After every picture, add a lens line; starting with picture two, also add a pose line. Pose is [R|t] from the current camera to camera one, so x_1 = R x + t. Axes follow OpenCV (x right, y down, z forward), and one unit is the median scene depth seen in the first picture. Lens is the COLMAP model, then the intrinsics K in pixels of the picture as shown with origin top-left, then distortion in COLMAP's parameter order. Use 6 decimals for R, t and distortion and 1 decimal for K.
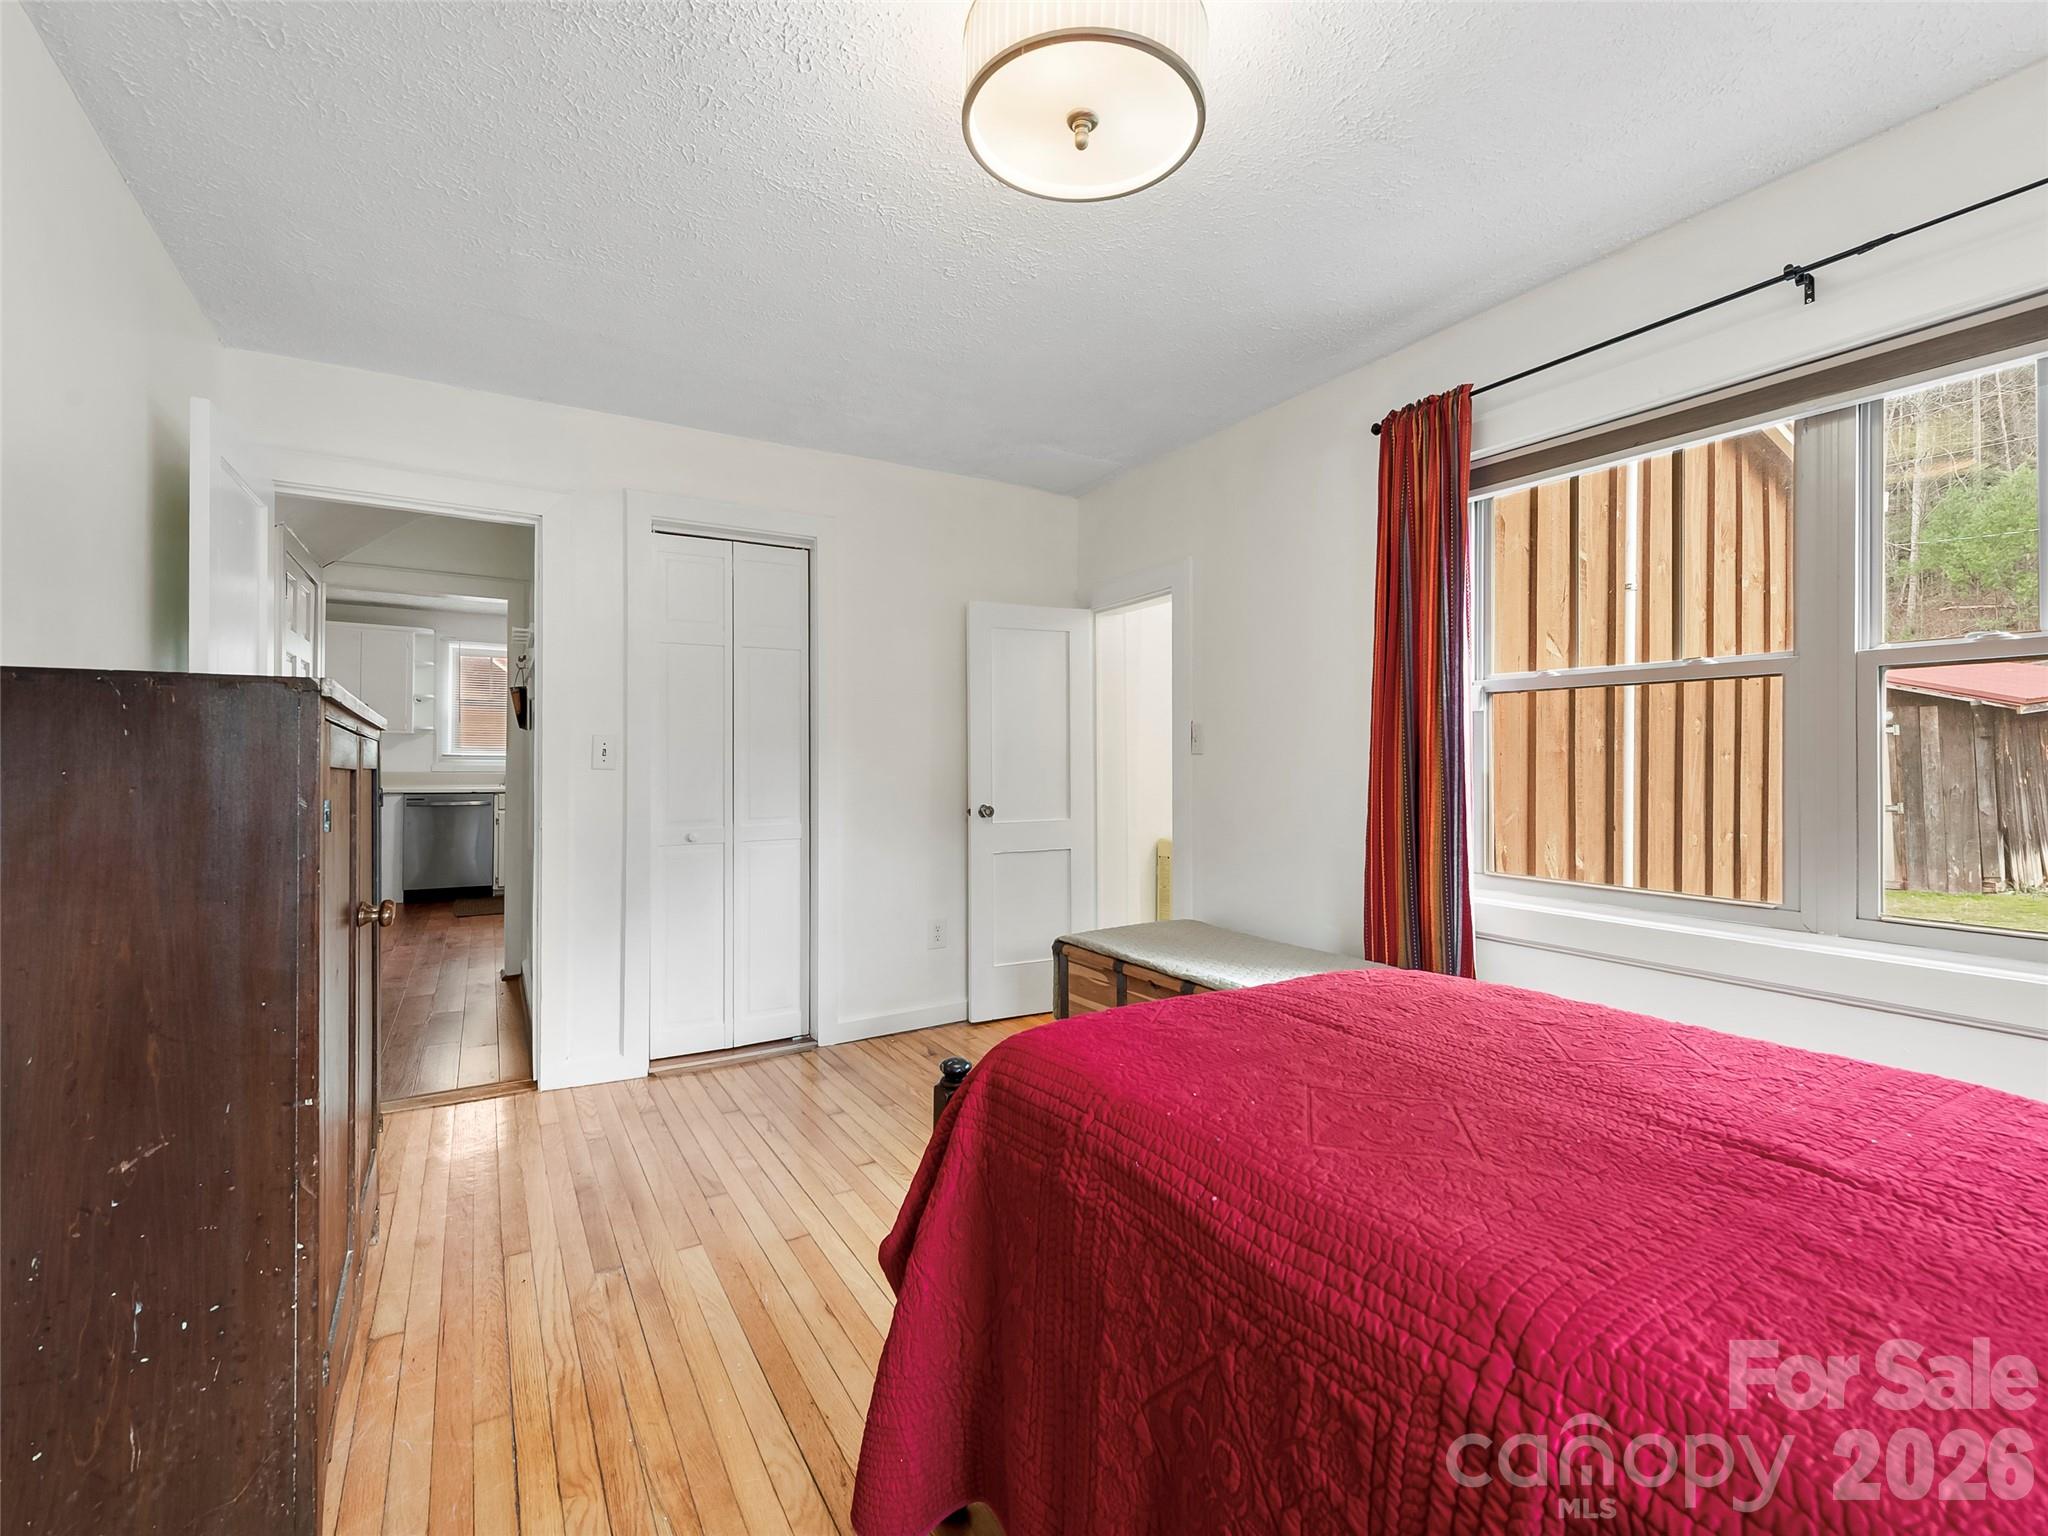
lens RADIAL K [[909.9, 0, 1021.6], [0, 909.9, 762.5], [0, 0, 1]] dist [0.029611, -0.011668]
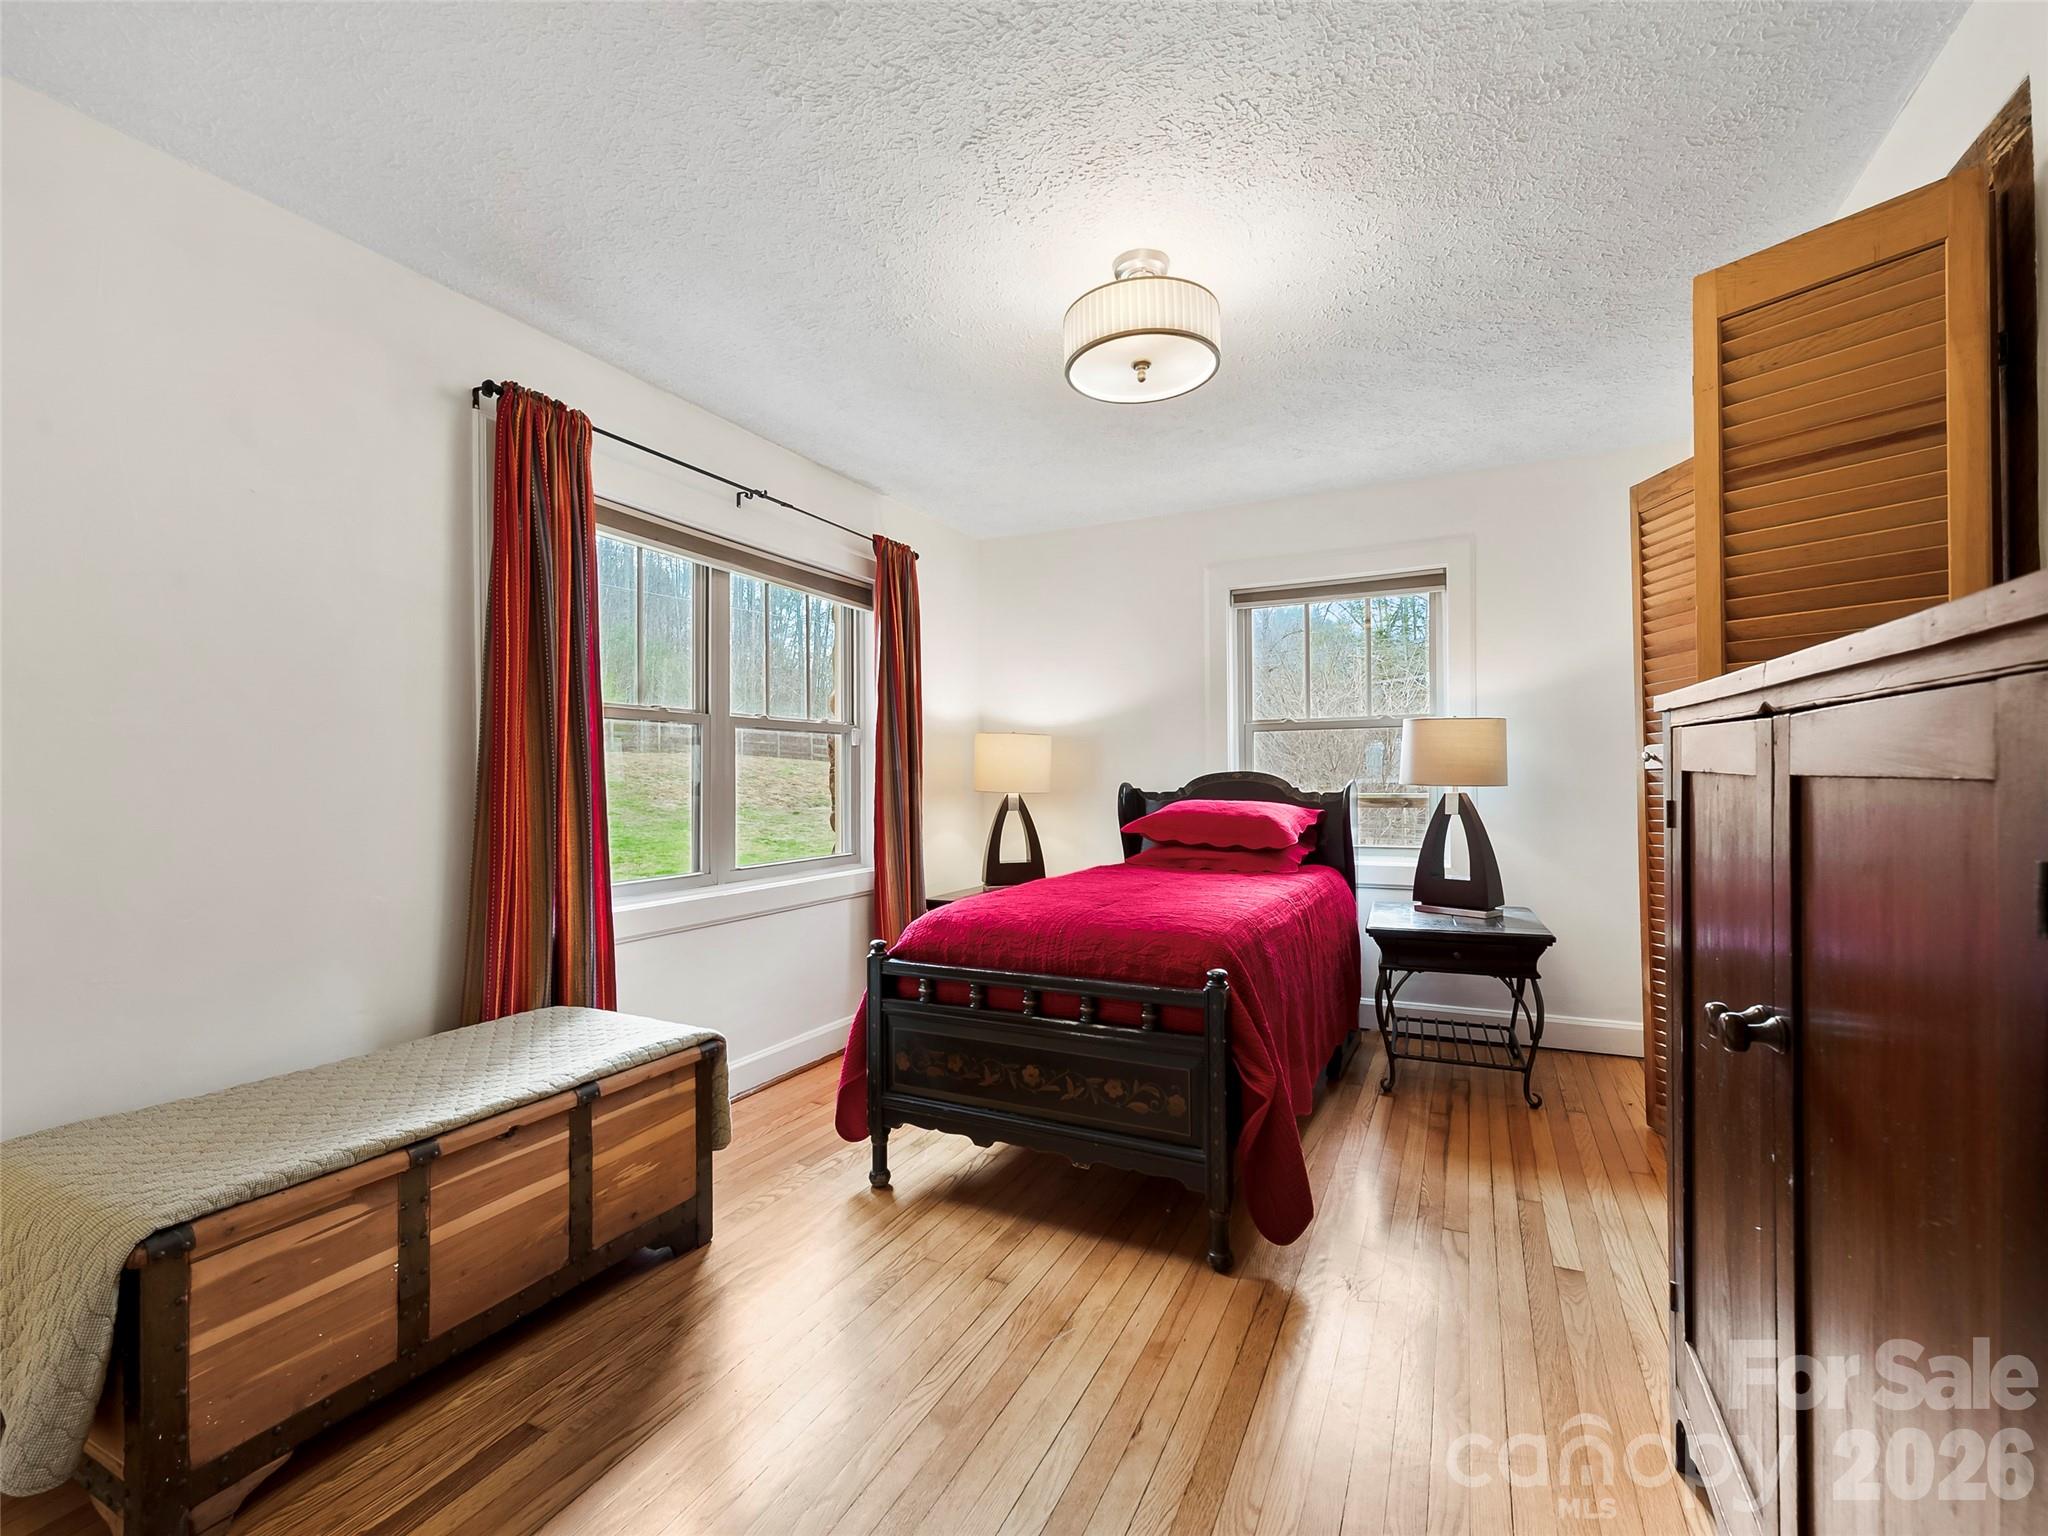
lens RADIAL K [[909.9, 0, 1021.6], [0, 909.9, 762.5], [0, 0, 1]] dist [0.029611, -0.011668]
pose [[-0.540836, 0.012678, 0.841032, -0.614840], [-0.000464, 0.999882, -0.015371, -0.005286], [-0.841128, -0.008703, -0.540766, 1.092503]]
